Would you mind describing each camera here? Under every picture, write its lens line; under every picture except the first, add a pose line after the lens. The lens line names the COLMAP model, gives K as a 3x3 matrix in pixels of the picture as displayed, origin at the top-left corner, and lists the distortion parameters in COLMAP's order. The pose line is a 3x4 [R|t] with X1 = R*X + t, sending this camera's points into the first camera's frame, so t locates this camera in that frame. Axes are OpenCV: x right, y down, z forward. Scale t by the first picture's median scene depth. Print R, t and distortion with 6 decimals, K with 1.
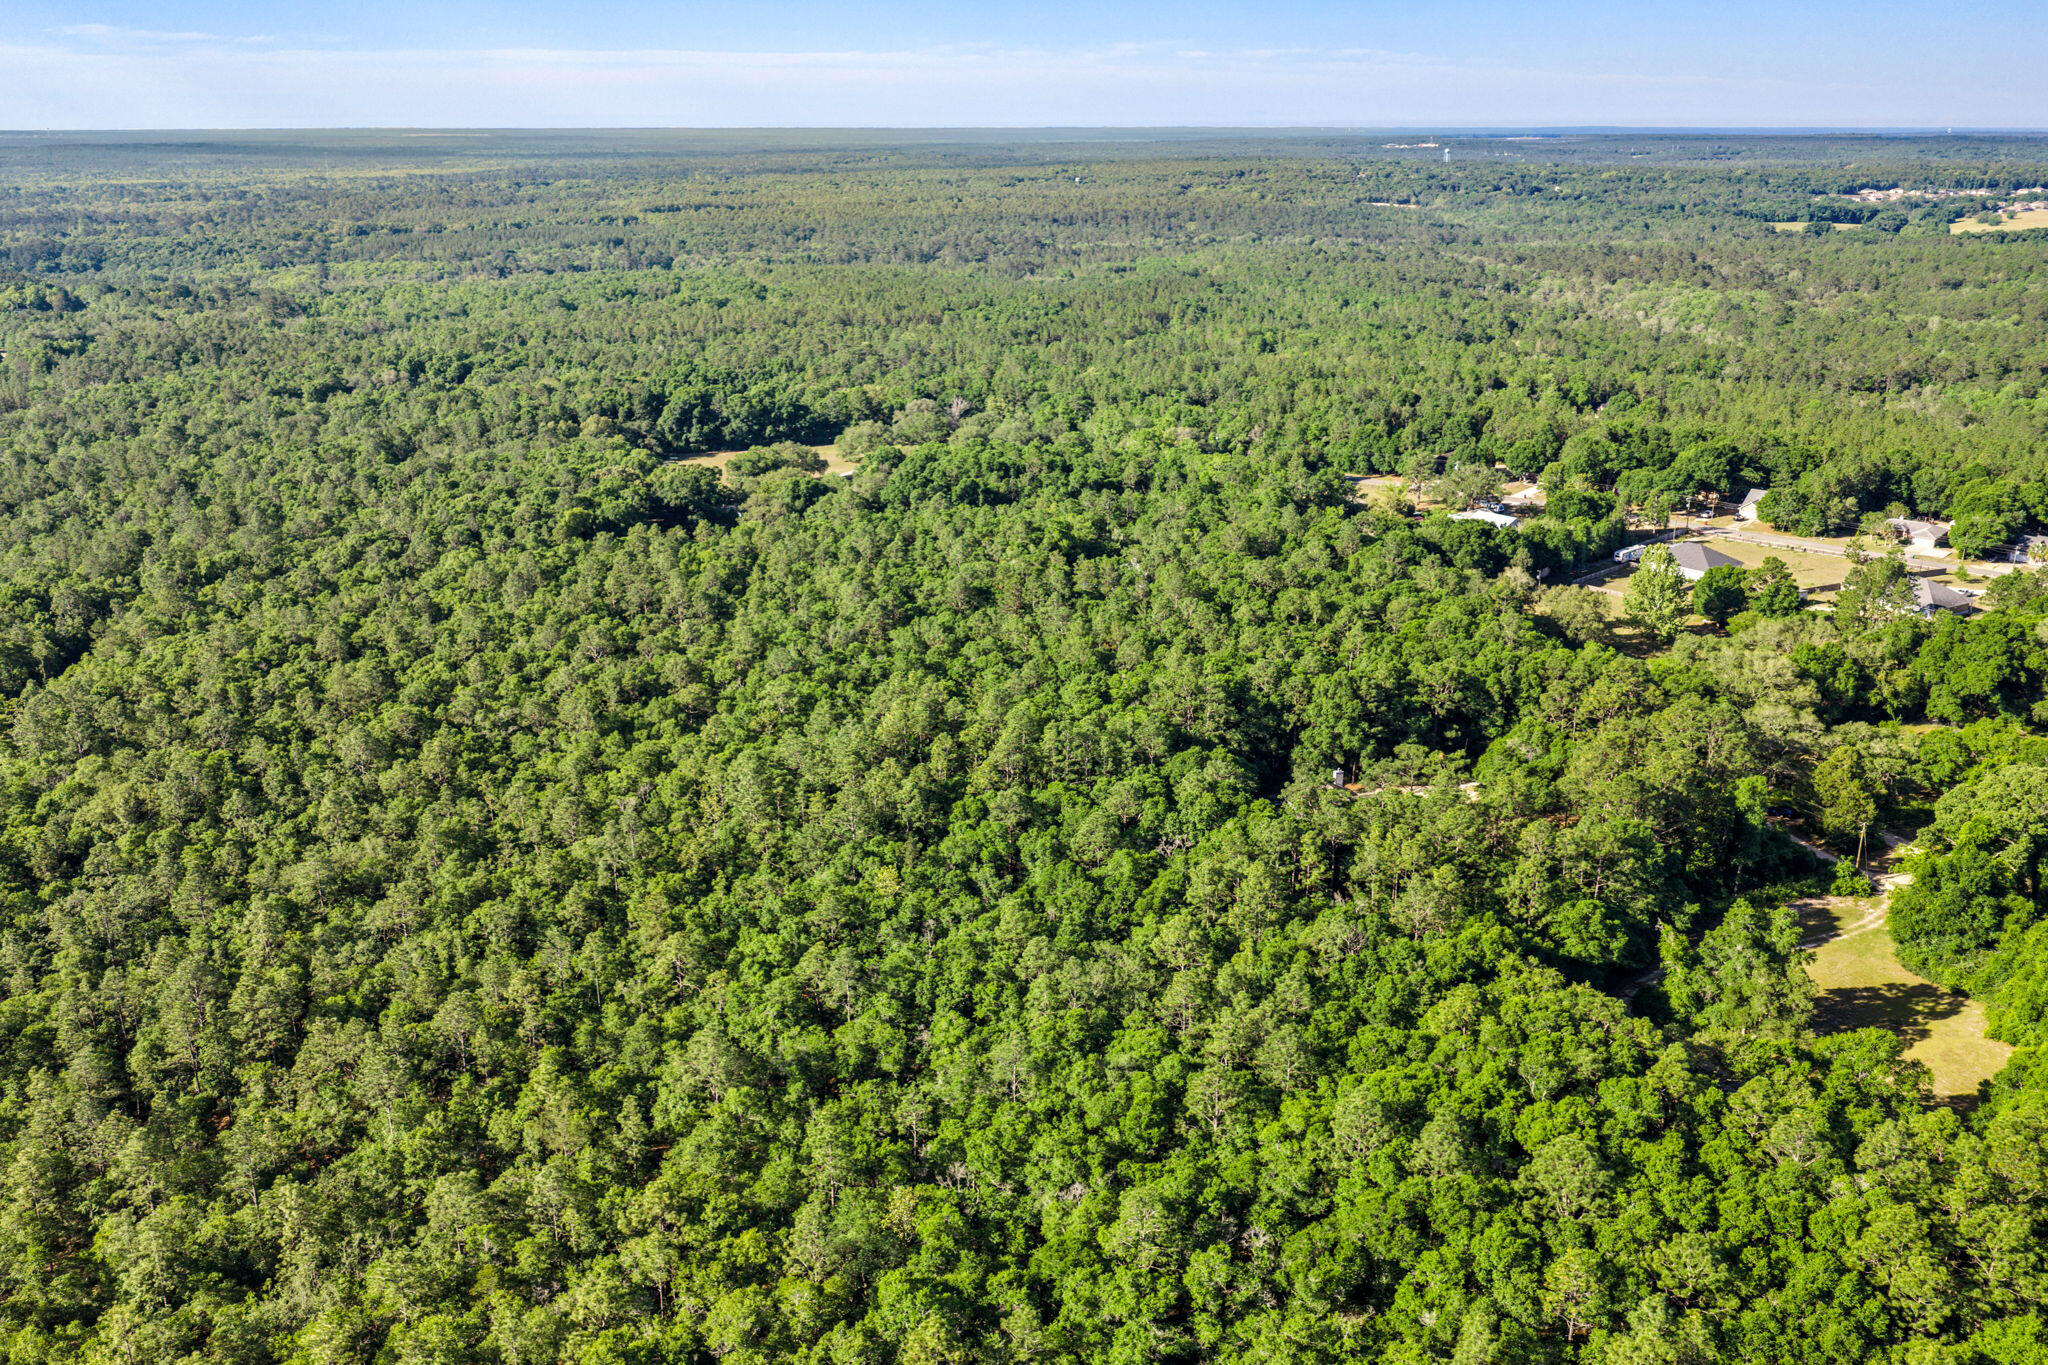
lens RADIAL K [[1724.4, 0, 1025.2], [0, 1724.4, 683.1], [0, 0, 1]] dist [0.025279, -0.040164]
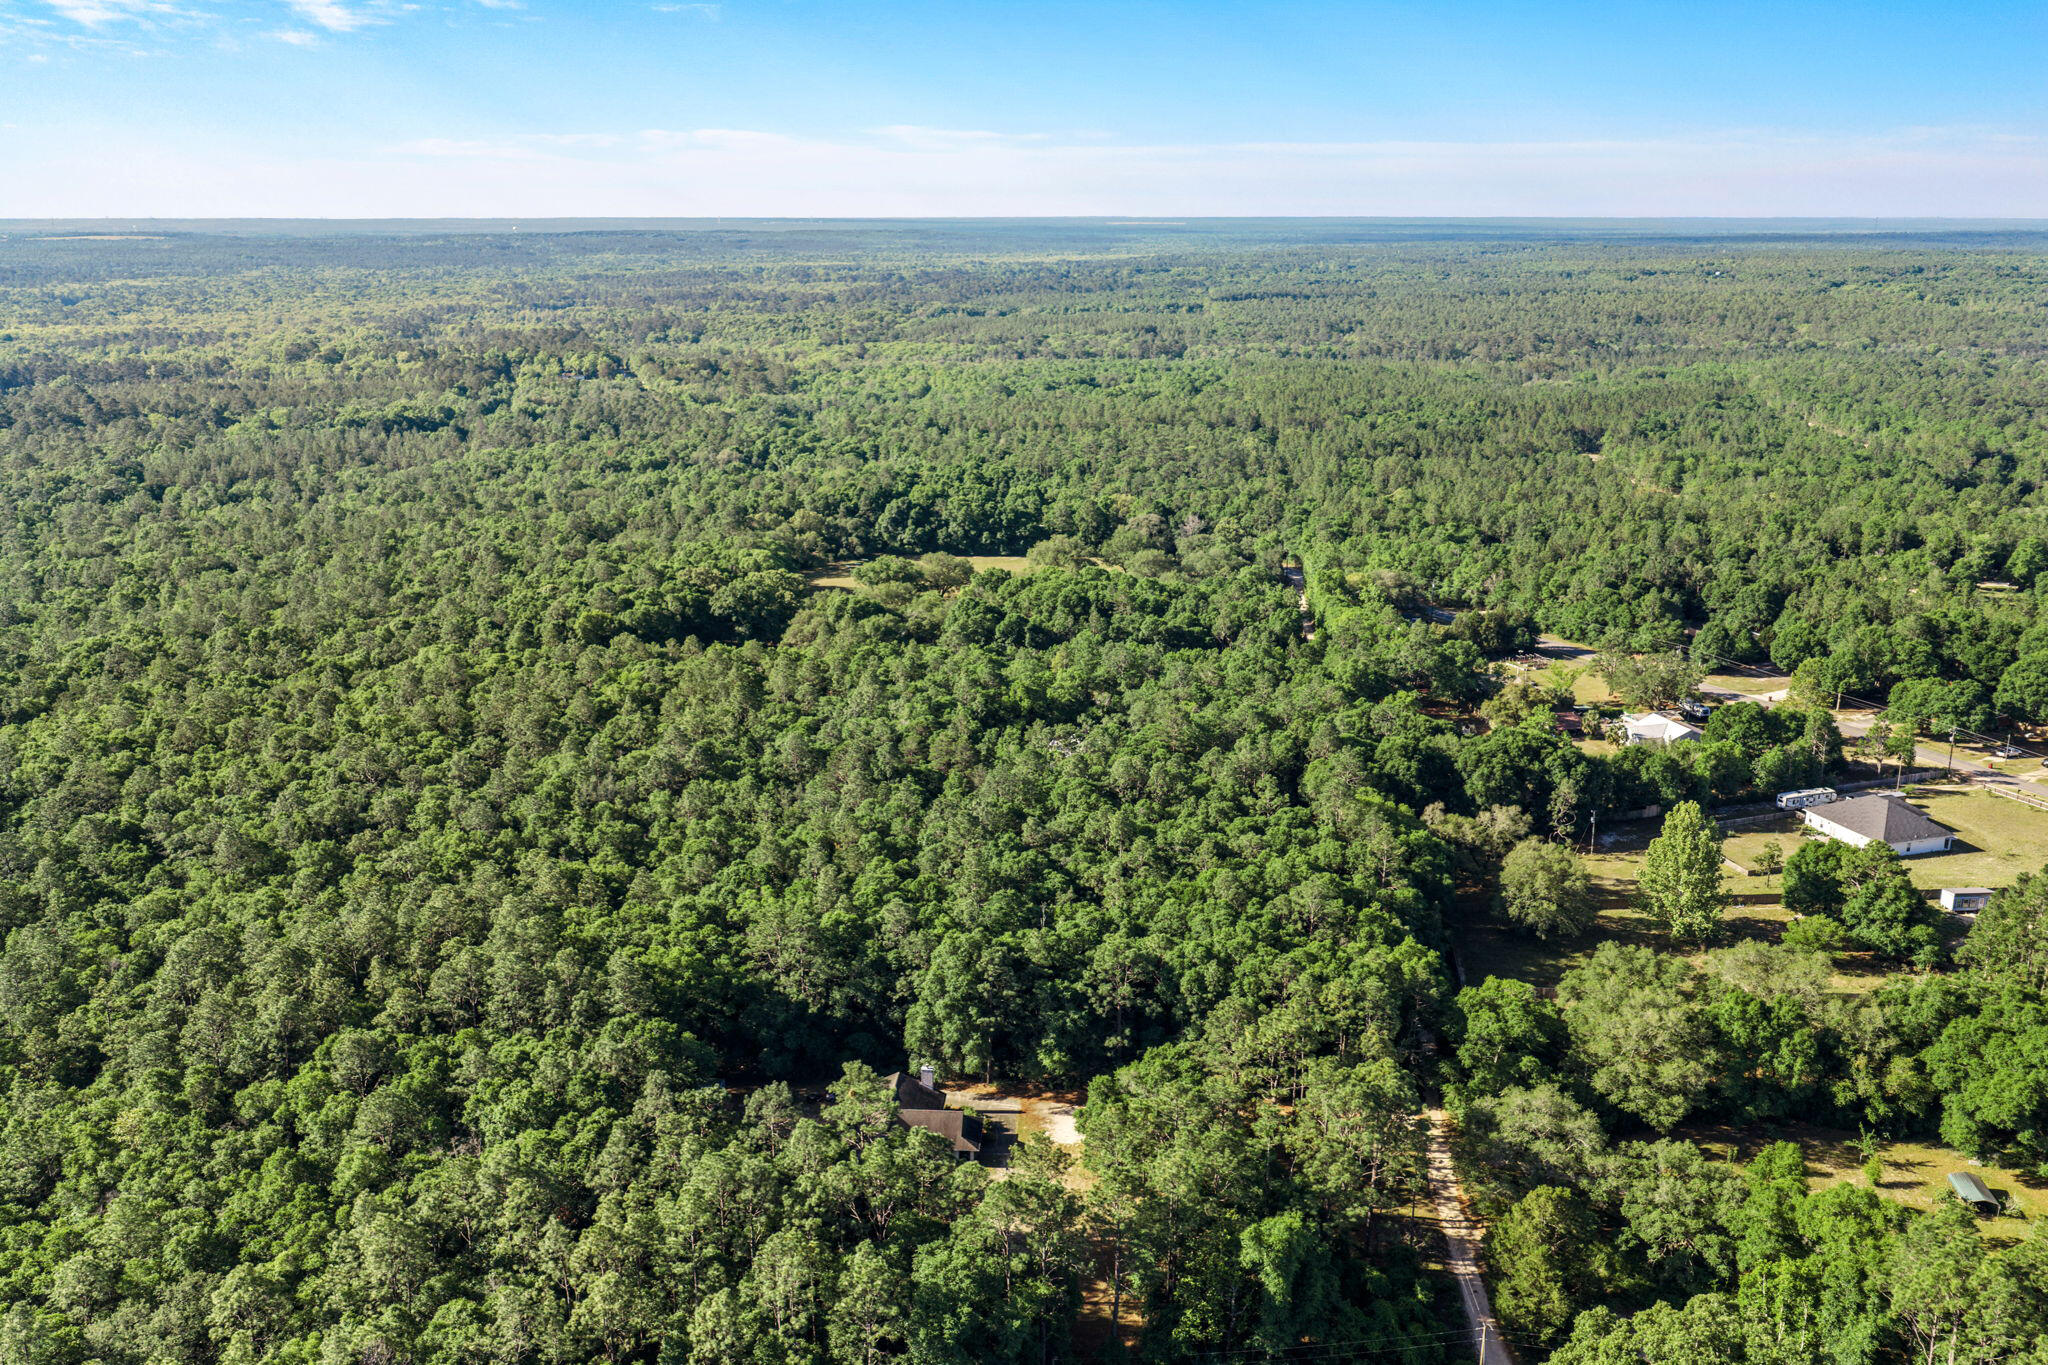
lens RADIAL K [[1724.4, 0, 1023.6], [0, 1724.4, 682.1], [0, 0, 1]] dist [0.025279, -0.040164]
pose [[0.921952, 0.104213, -0.373020, 0.270199], [-0.122029, 0.992227, -0.024401, -0.056900], [0.367577, 0.068015, 0.927502, 0.173260]]
